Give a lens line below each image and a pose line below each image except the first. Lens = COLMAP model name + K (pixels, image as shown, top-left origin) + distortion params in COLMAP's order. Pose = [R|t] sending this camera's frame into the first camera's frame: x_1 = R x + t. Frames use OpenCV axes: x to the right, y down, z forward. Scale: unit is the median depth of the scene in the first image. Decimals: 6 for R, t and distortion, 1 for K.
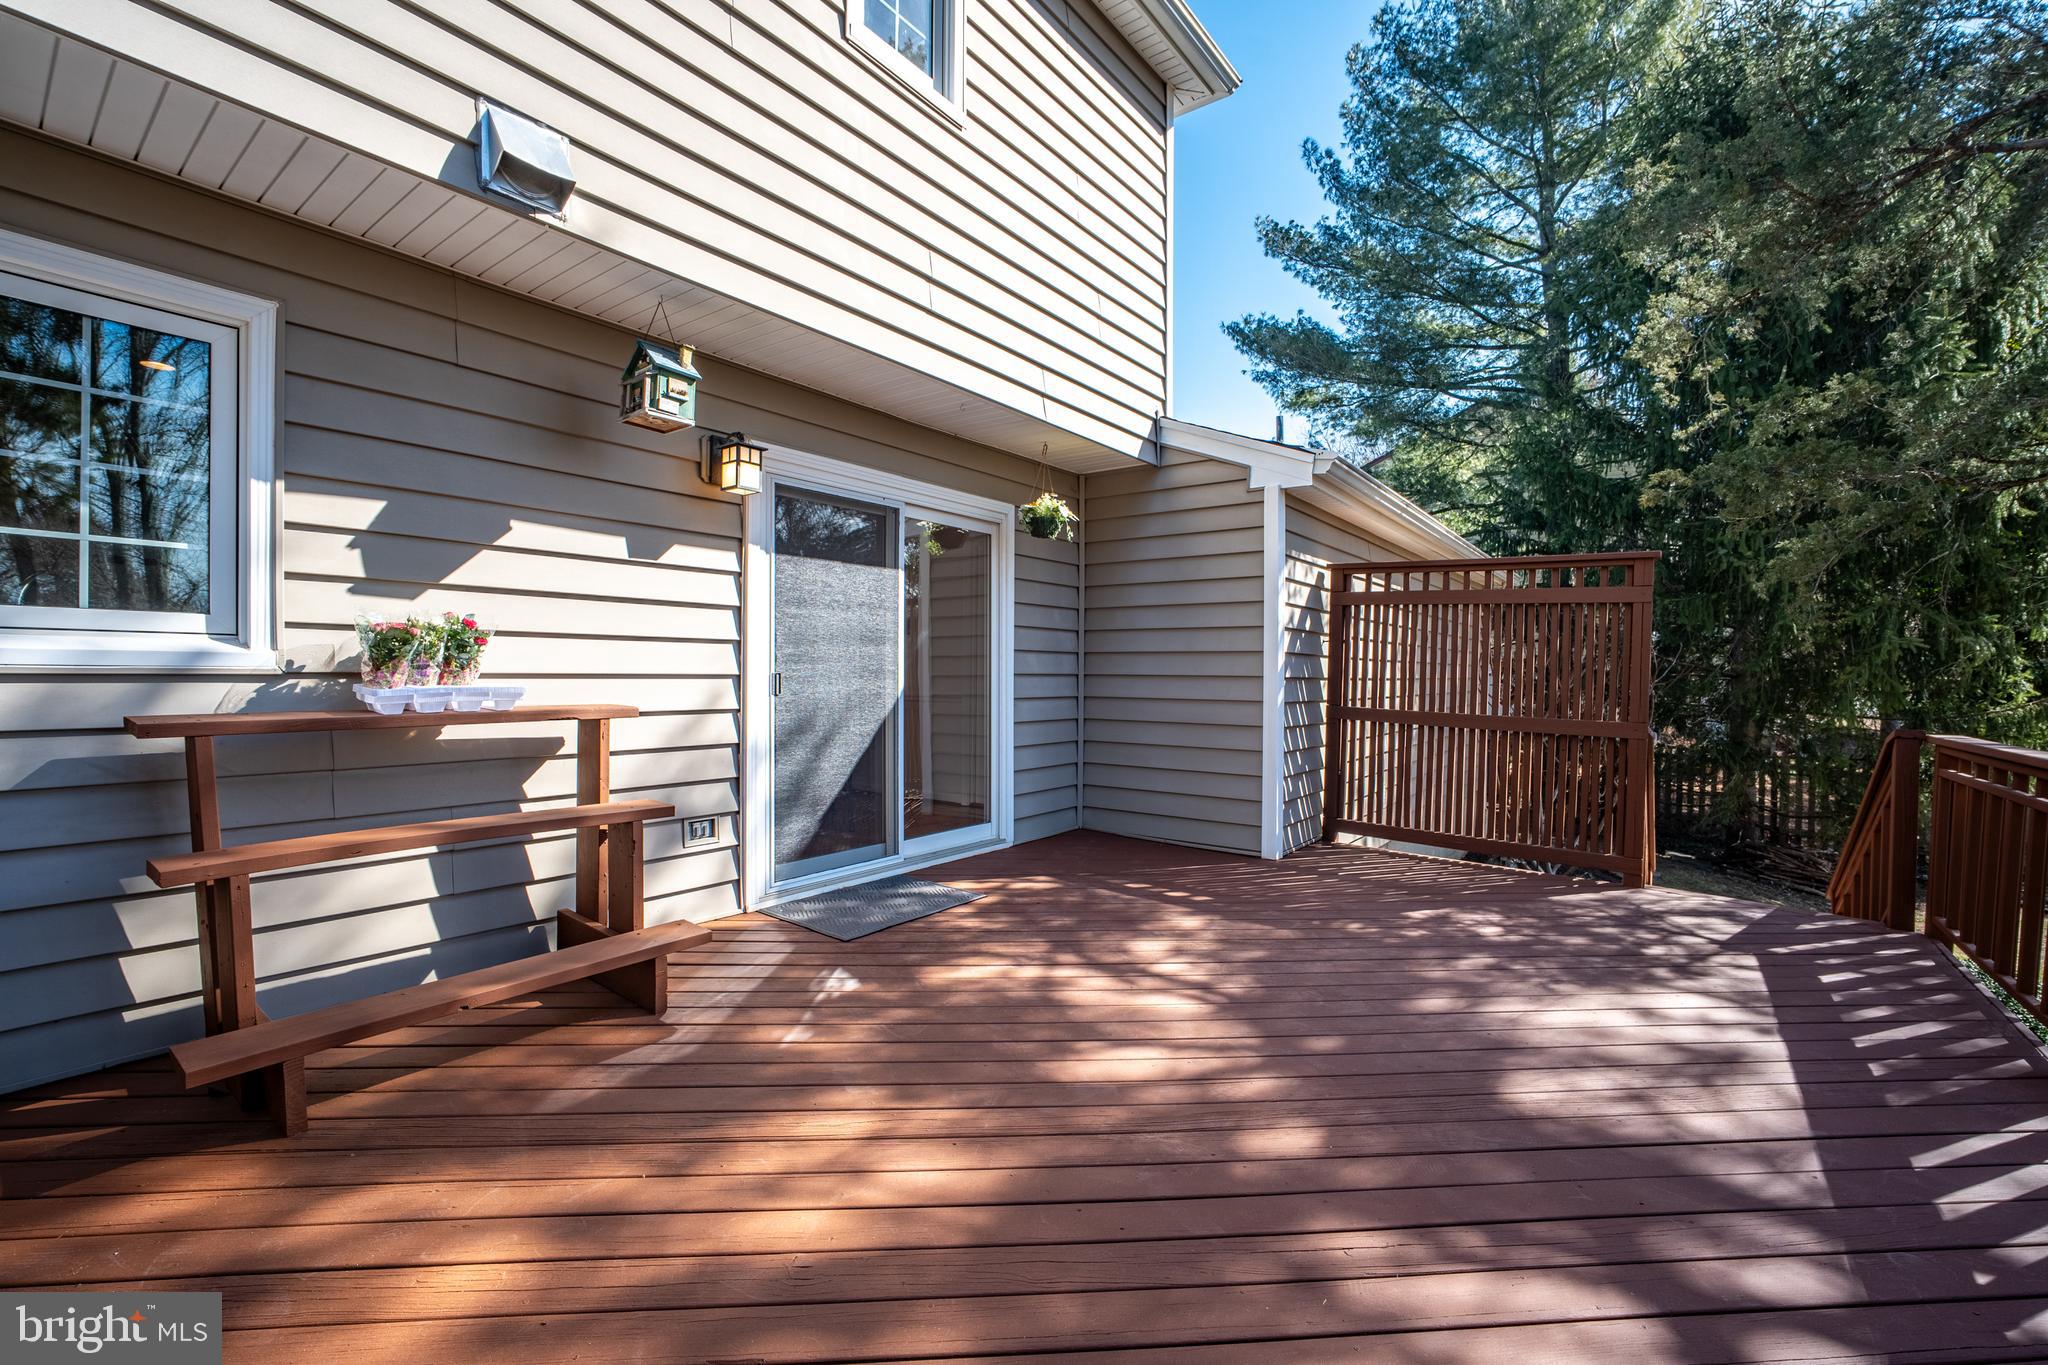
lens RADIAL K [[882.5, 0, 1025.7], [0, 882.5, 654.5], [0, 0, 1]] dist [-0.036054, 0.012240]
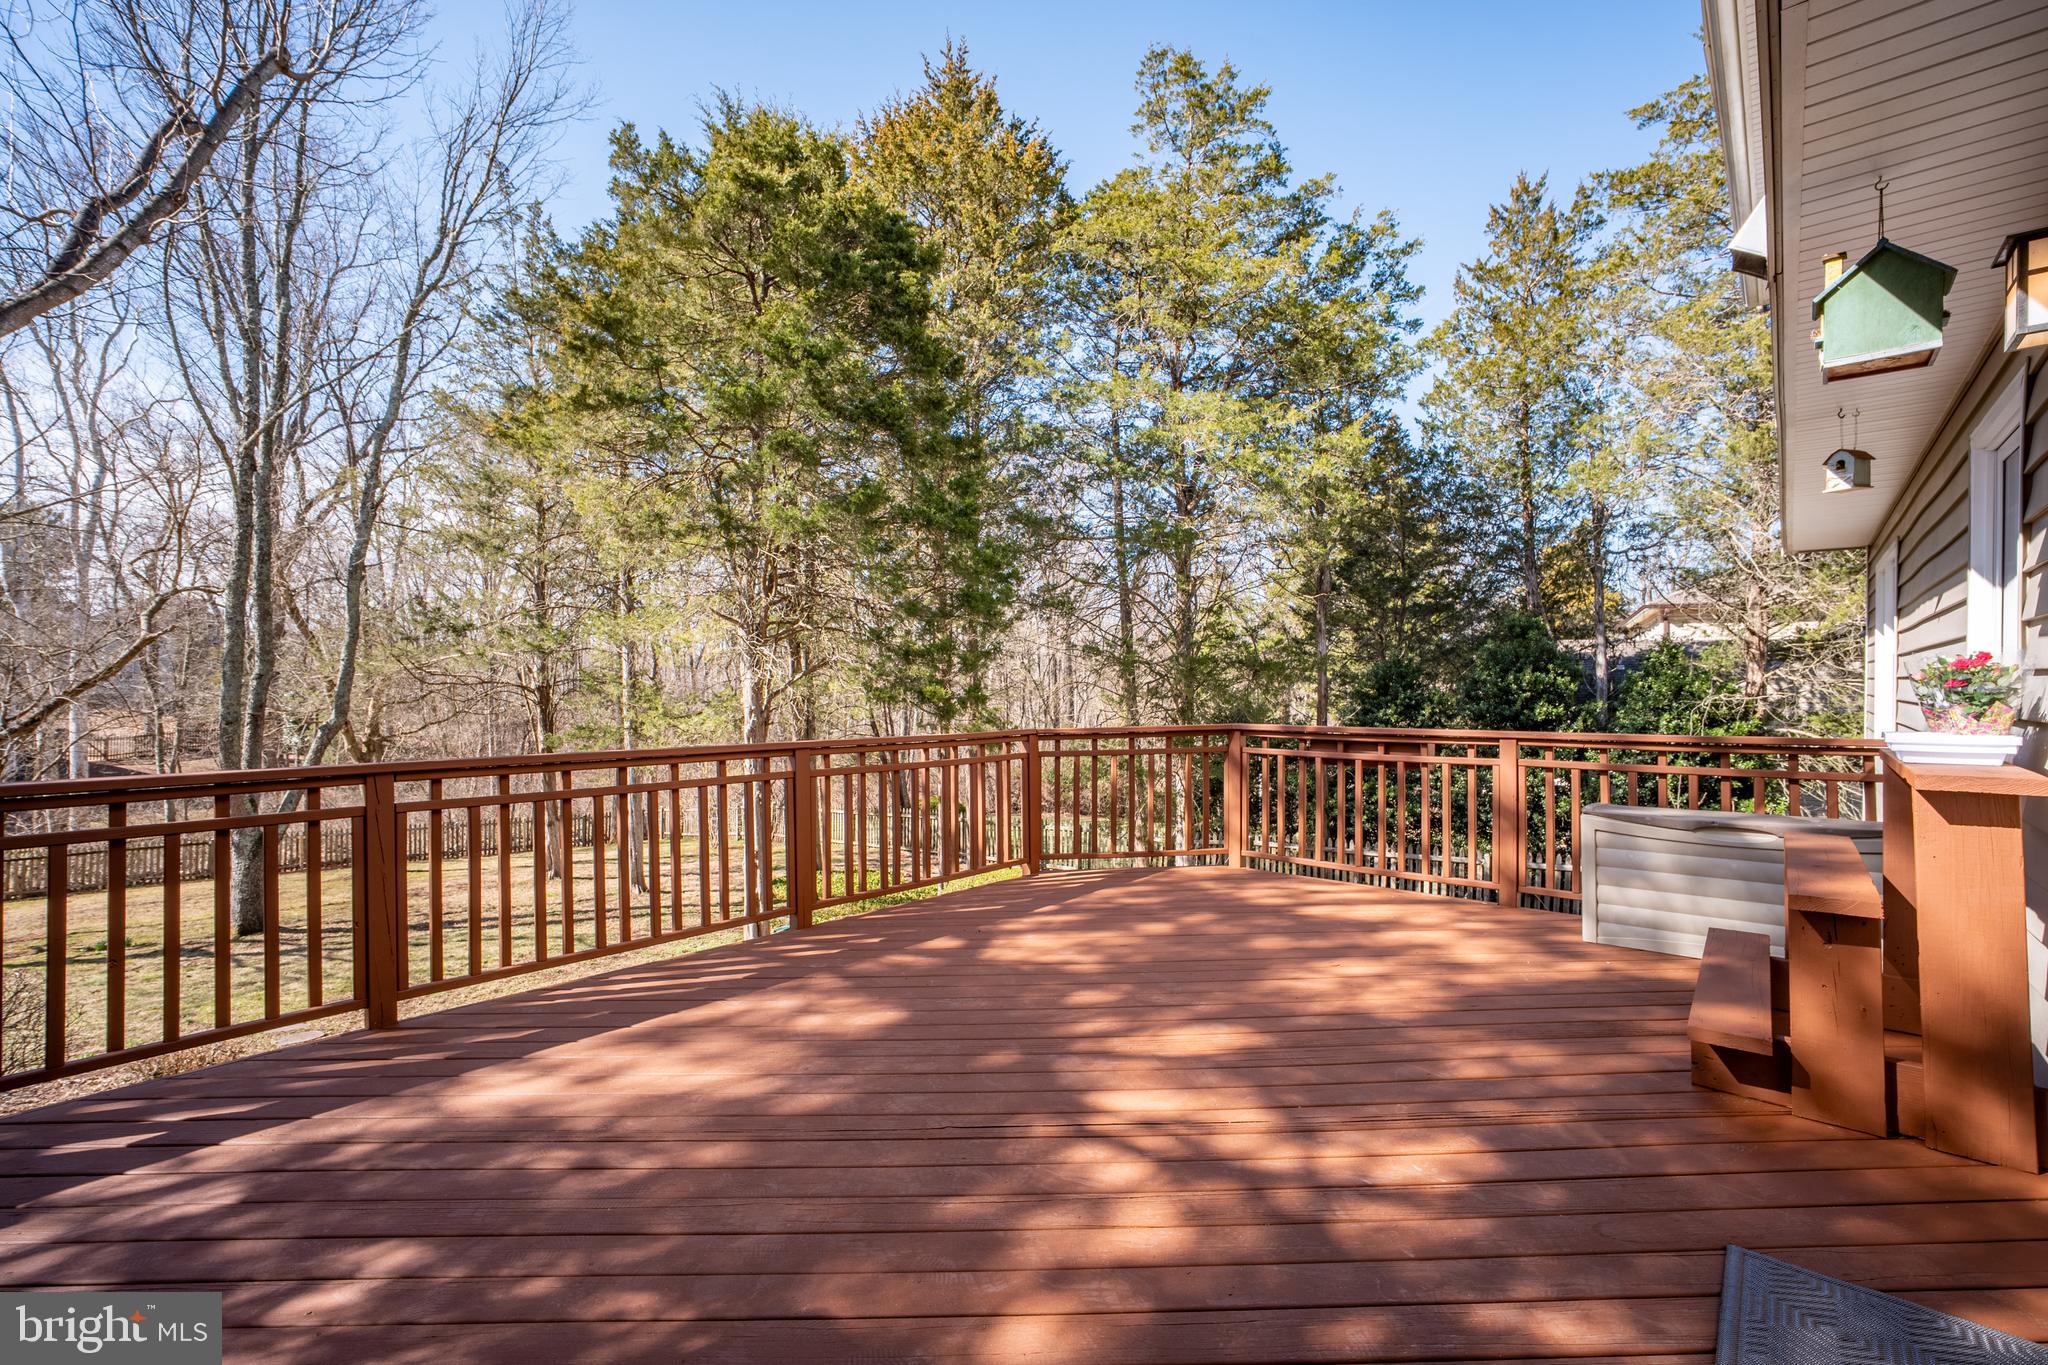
lens RADIAL K [[869.5, 0, 1026.6], [0, 869.5, 678.6], [0, 0, 1]] dist [-0.034262, 0.015087]
pose [[-0.996015, -0.021289, 0.086612, 0.209042], [-0.022265, 0.999699, -0.010319, 0.004633], [-0.086366, -0.012207, -0.996189, 1.830252]]
